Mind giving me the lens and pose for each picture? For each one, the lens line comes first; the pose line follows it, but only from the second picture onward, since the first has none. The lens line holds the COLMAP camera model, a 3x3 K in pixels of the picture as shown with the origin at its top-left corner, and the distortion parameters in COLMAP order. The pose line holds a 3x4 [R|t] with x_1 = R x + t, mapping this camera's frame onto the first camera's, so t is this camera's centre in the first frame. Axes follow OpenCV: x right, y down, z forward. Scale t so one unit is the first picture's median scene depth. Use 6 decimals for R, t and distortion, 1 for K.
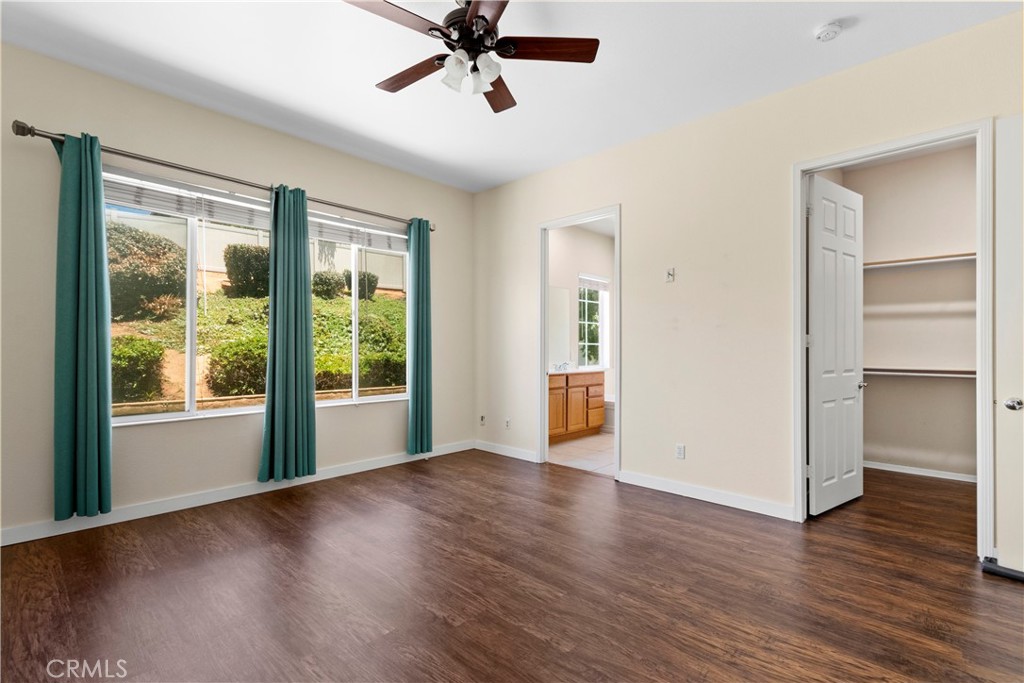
lens RADIAL K [[453.2, 0, 512.0], [0, 453.2, 341.5], [0, 0, 1]] dist [0.000006, 0.000024]
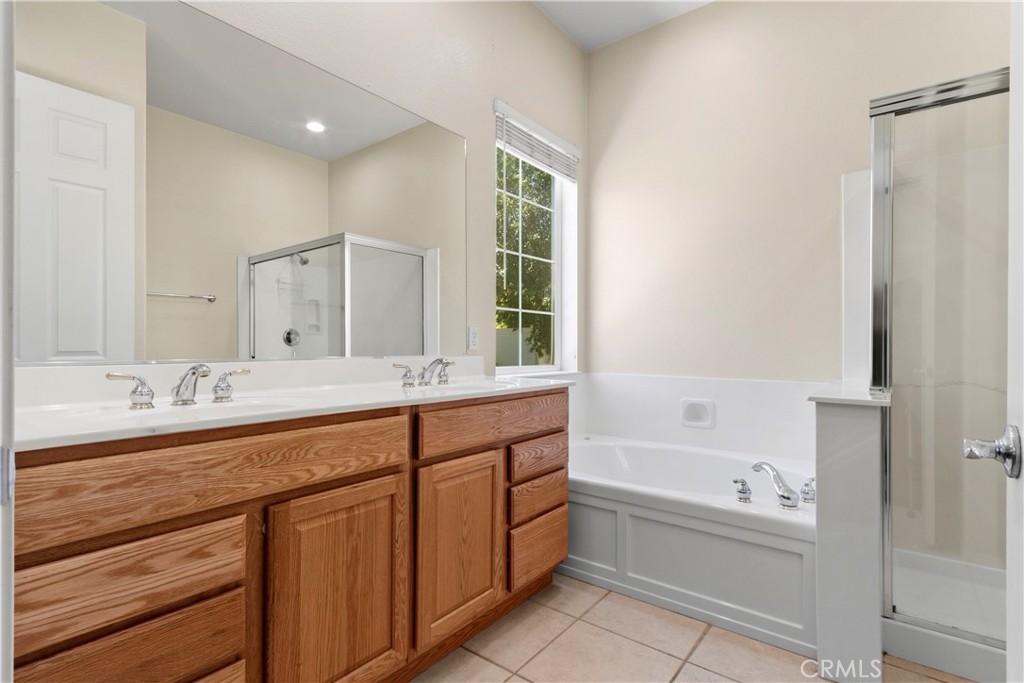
lens RADIAL K [[499.7, 0, 512.0], [0, 499.7, 341.5], [0, 0, 1]] dist [0.000684, 0.000168]
pose [[0.994470, 0.001144, 0.105013, 0.136389], [-0.001968, 0.999968, 0.007748, 0.034905], [-0.105001, -0.007912, 0.994441, 0.700380]]
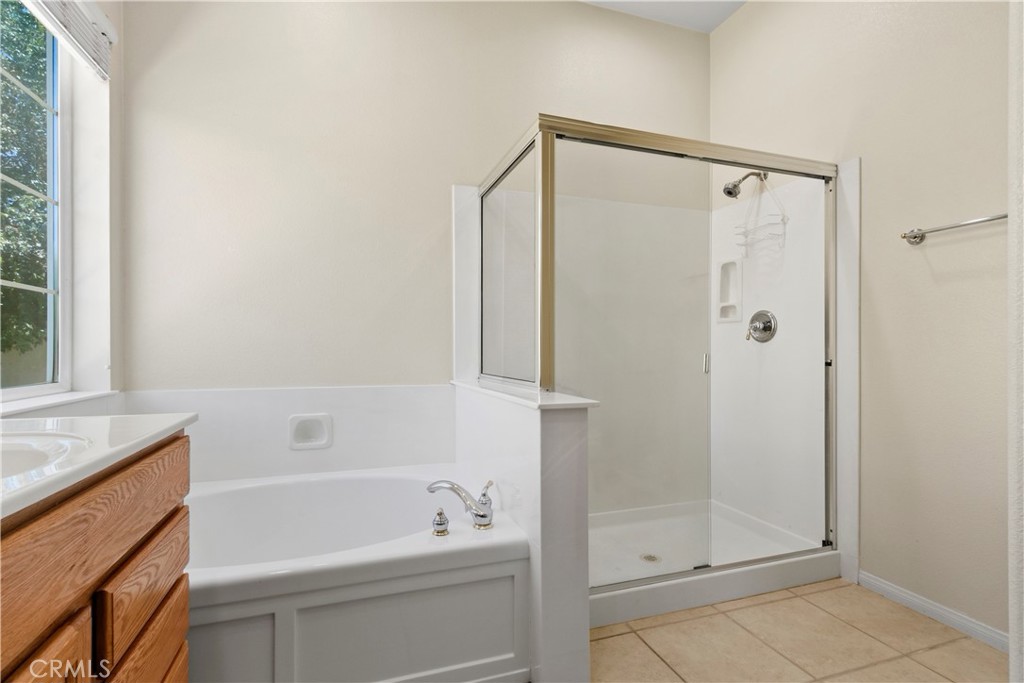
lens RADIAL K [[478.3, 0, 512.0], [0, 478.3, 341.5], [0, 0, 1]] dist [0.002502, 0.000676]
pose [[0.463495, 0.007902, 0.886064, 0.107594], [-0.014076, 0.999900, -0.001554, 0.035698], [-0.885988, -0.011752, 0.463560, 0.847980]]
